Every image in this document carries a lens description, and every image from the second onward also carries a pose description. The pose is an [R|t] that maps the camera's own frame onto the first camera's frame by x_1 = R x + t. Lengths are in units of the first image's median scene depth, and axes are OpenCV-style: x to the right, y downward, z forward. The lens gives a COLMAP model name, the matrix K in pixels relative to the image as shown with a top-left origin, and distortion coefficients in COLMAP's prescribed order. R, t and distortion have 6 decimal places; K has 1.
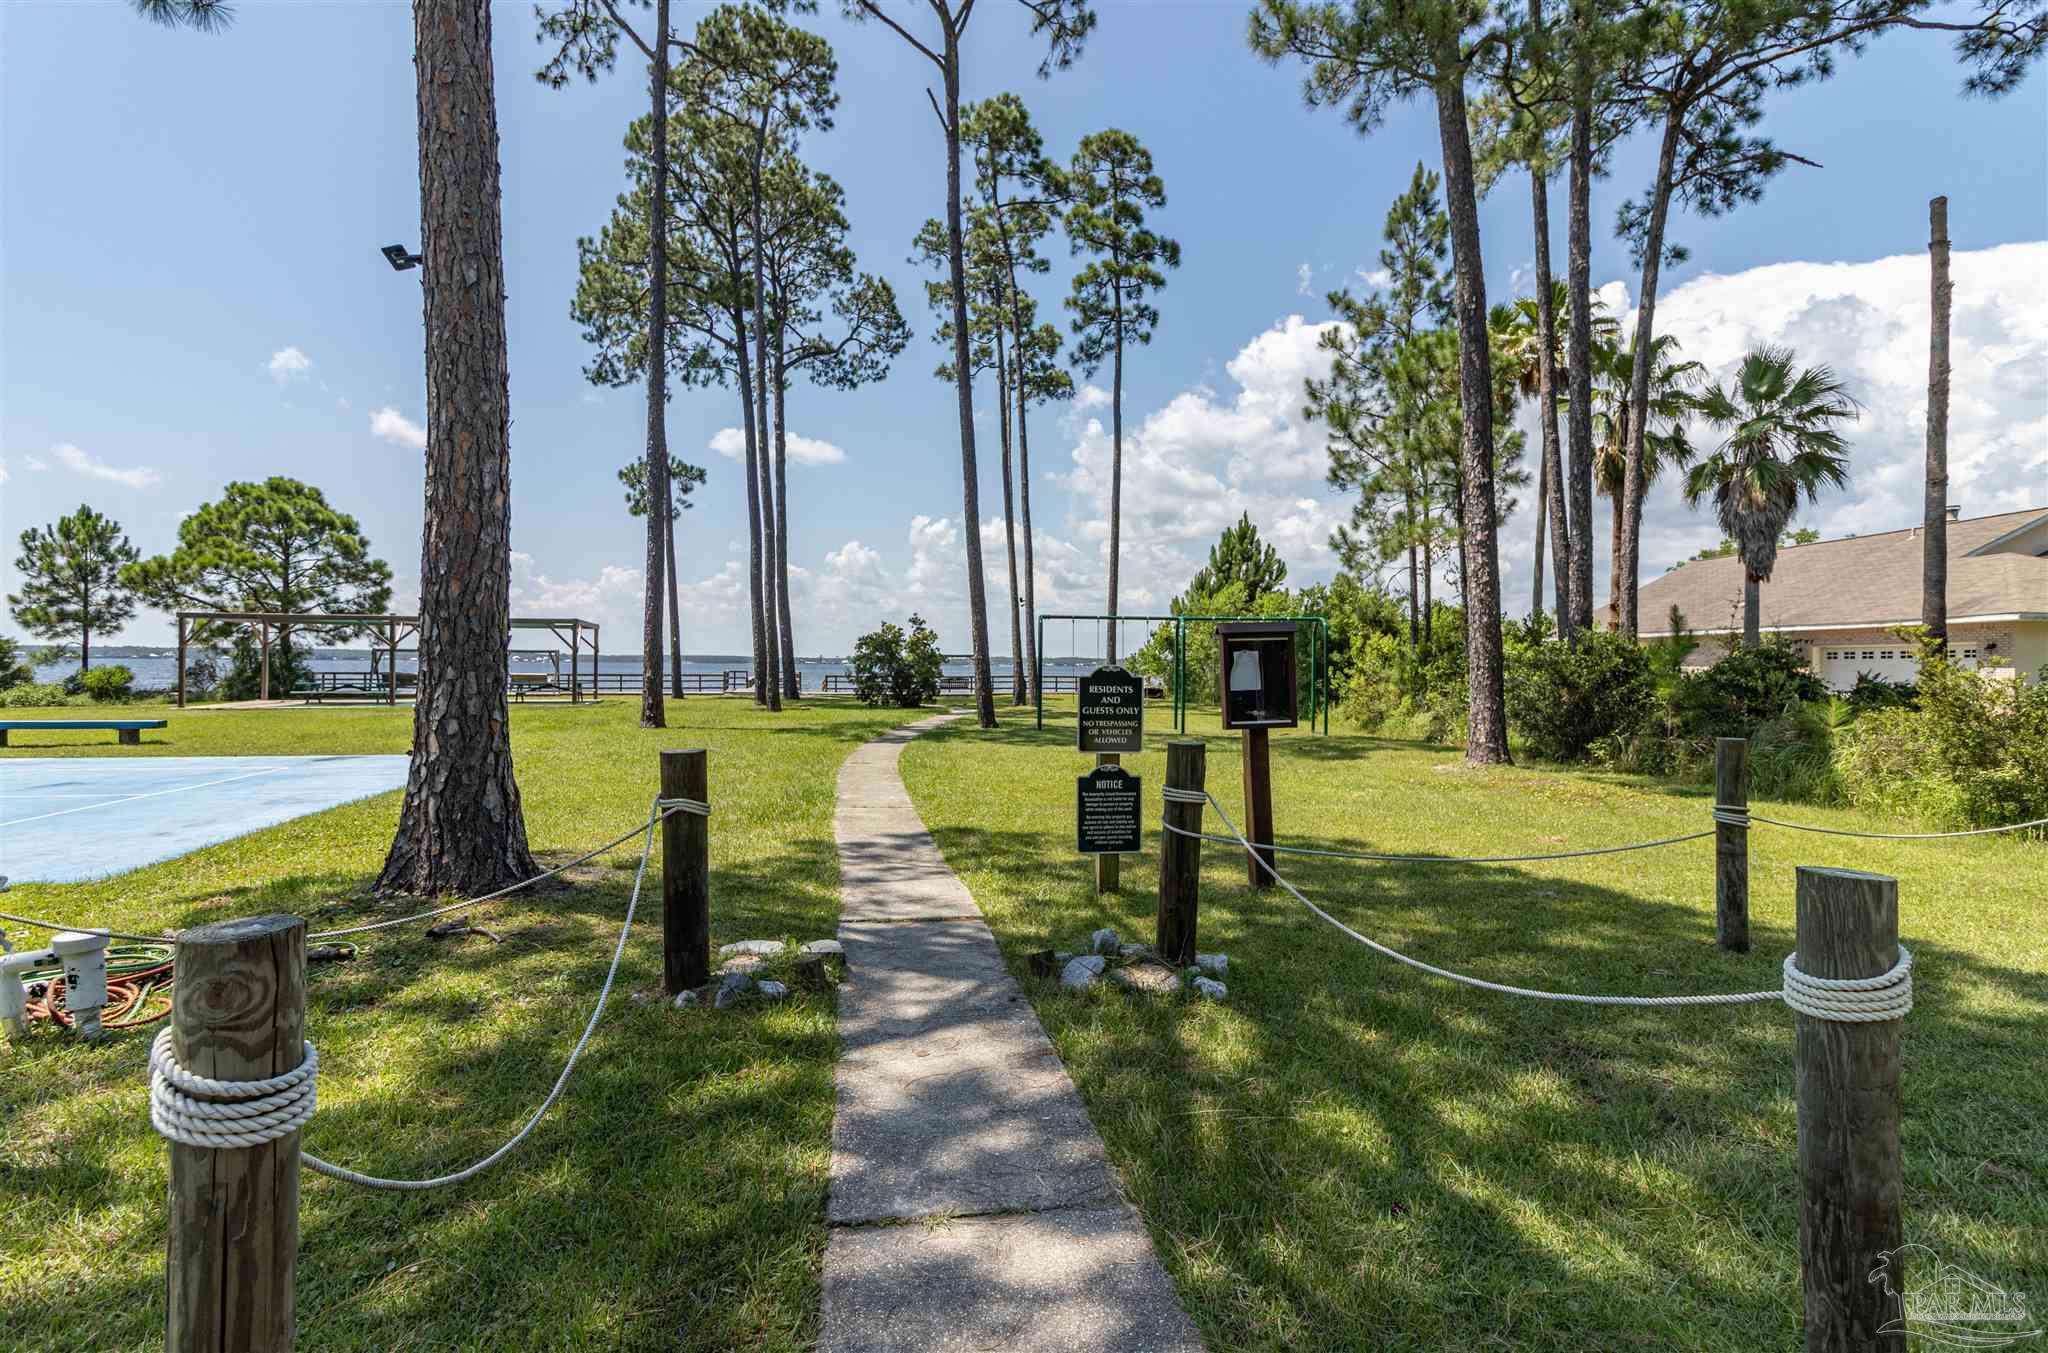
lens RADIAL K [[963.6, 0, 1025.1], [0, 963.6, 675.1], [0, 0, 1]] dist [0.010748, -0.000944]
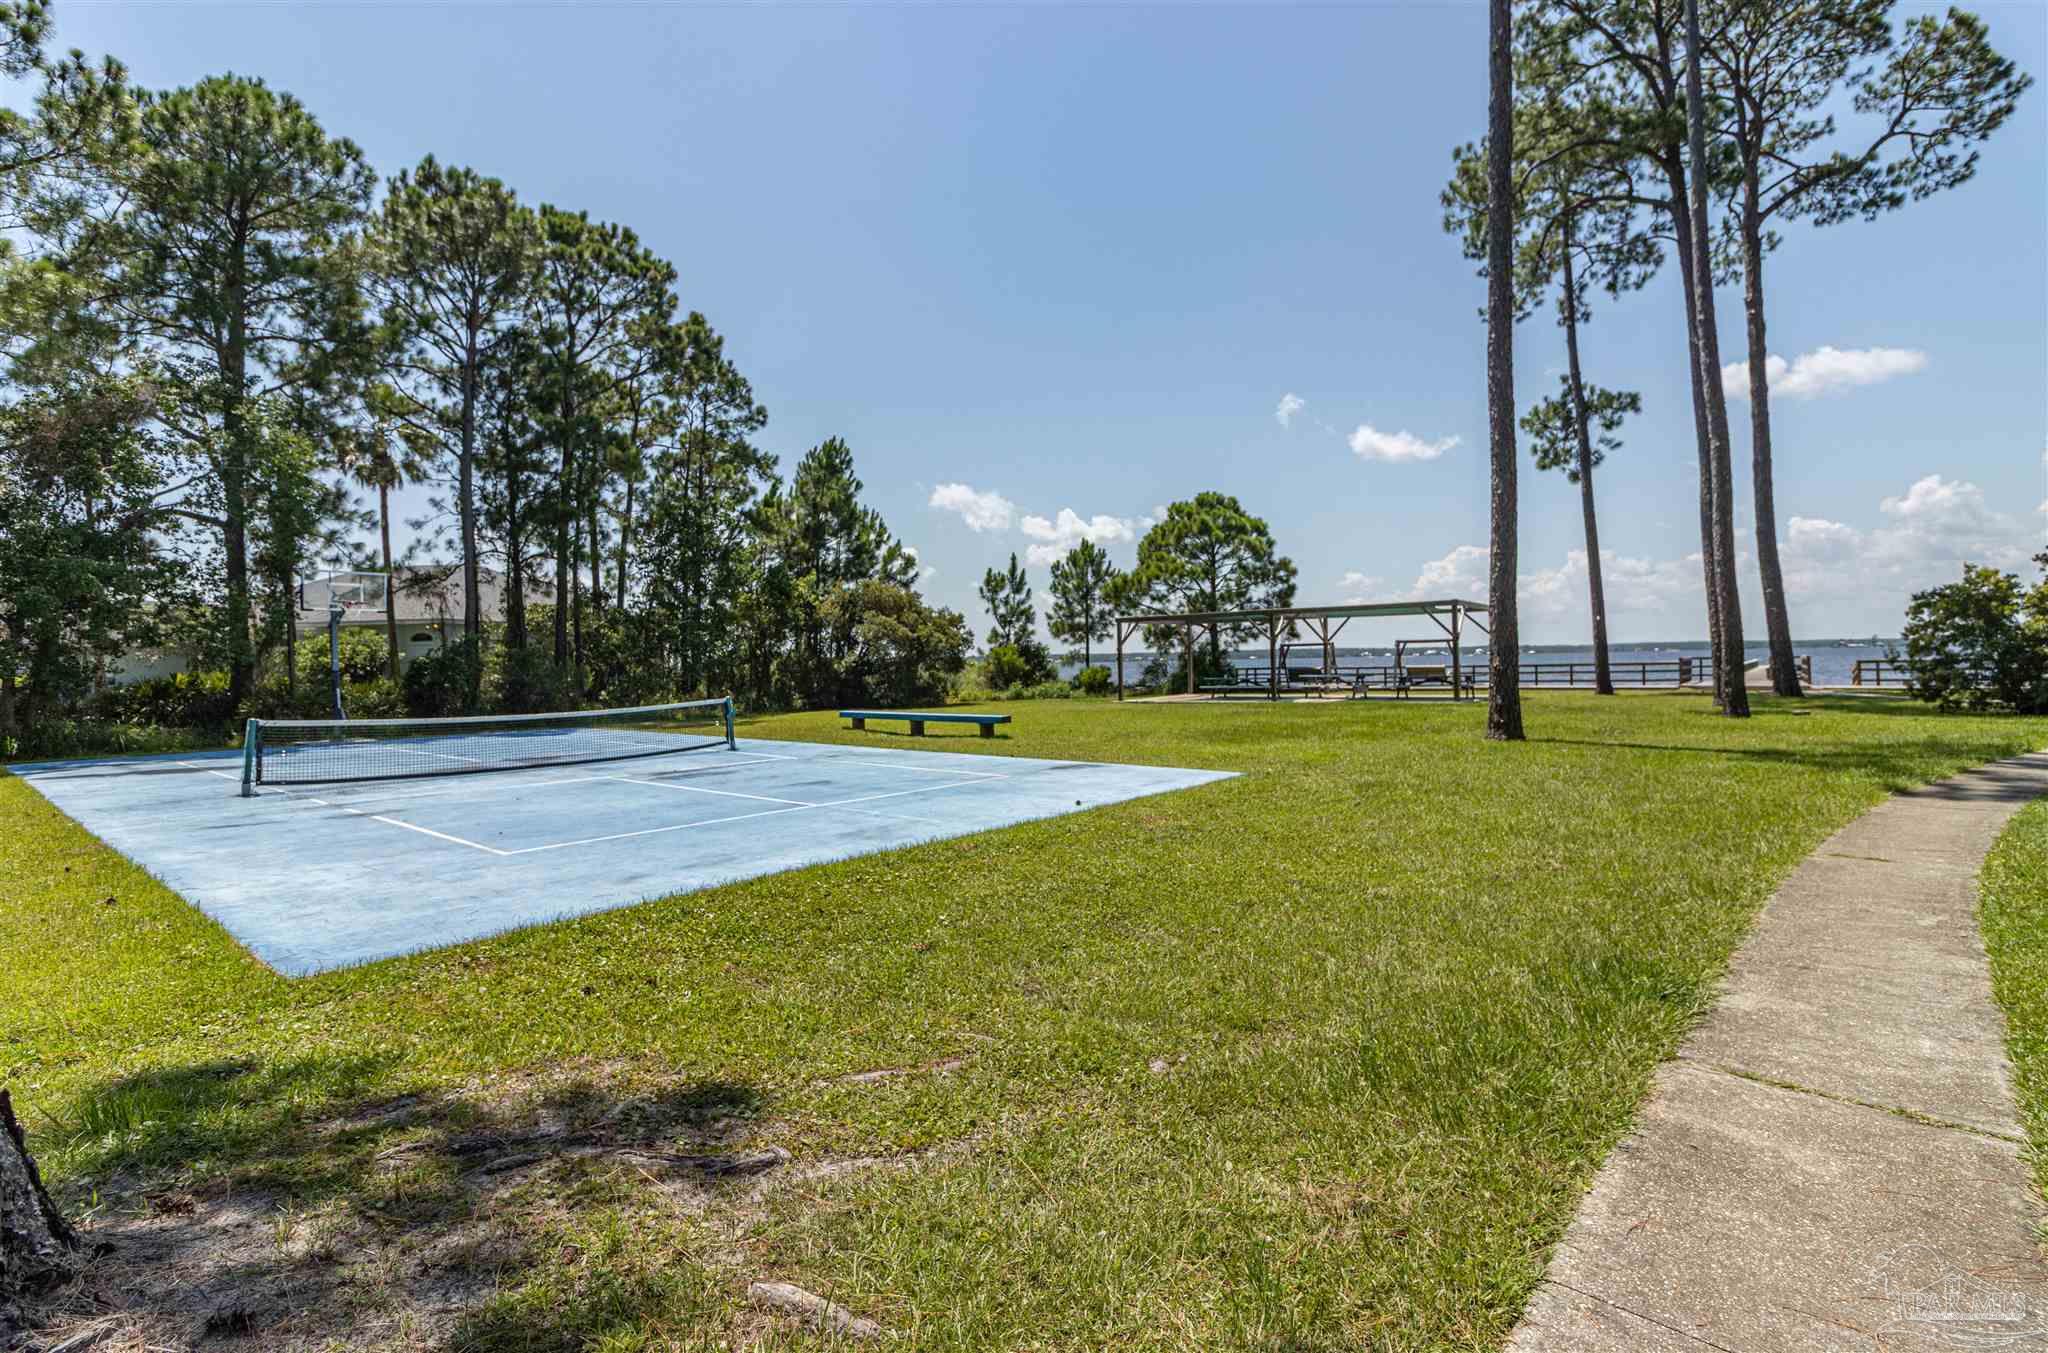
lens RADIAL K [[963.6, 0, 1019.3], [0, 963.6, 657.2], [0, 0, 1]] dist [0.010748, -0.000944]
pose [[0.595355, -0.025709, -0.803052, -0.017364], [0.016791, 0.999668, -0.019555, 0.001610], [0.803287, -0.001842, 0.595589, 0.175592]]
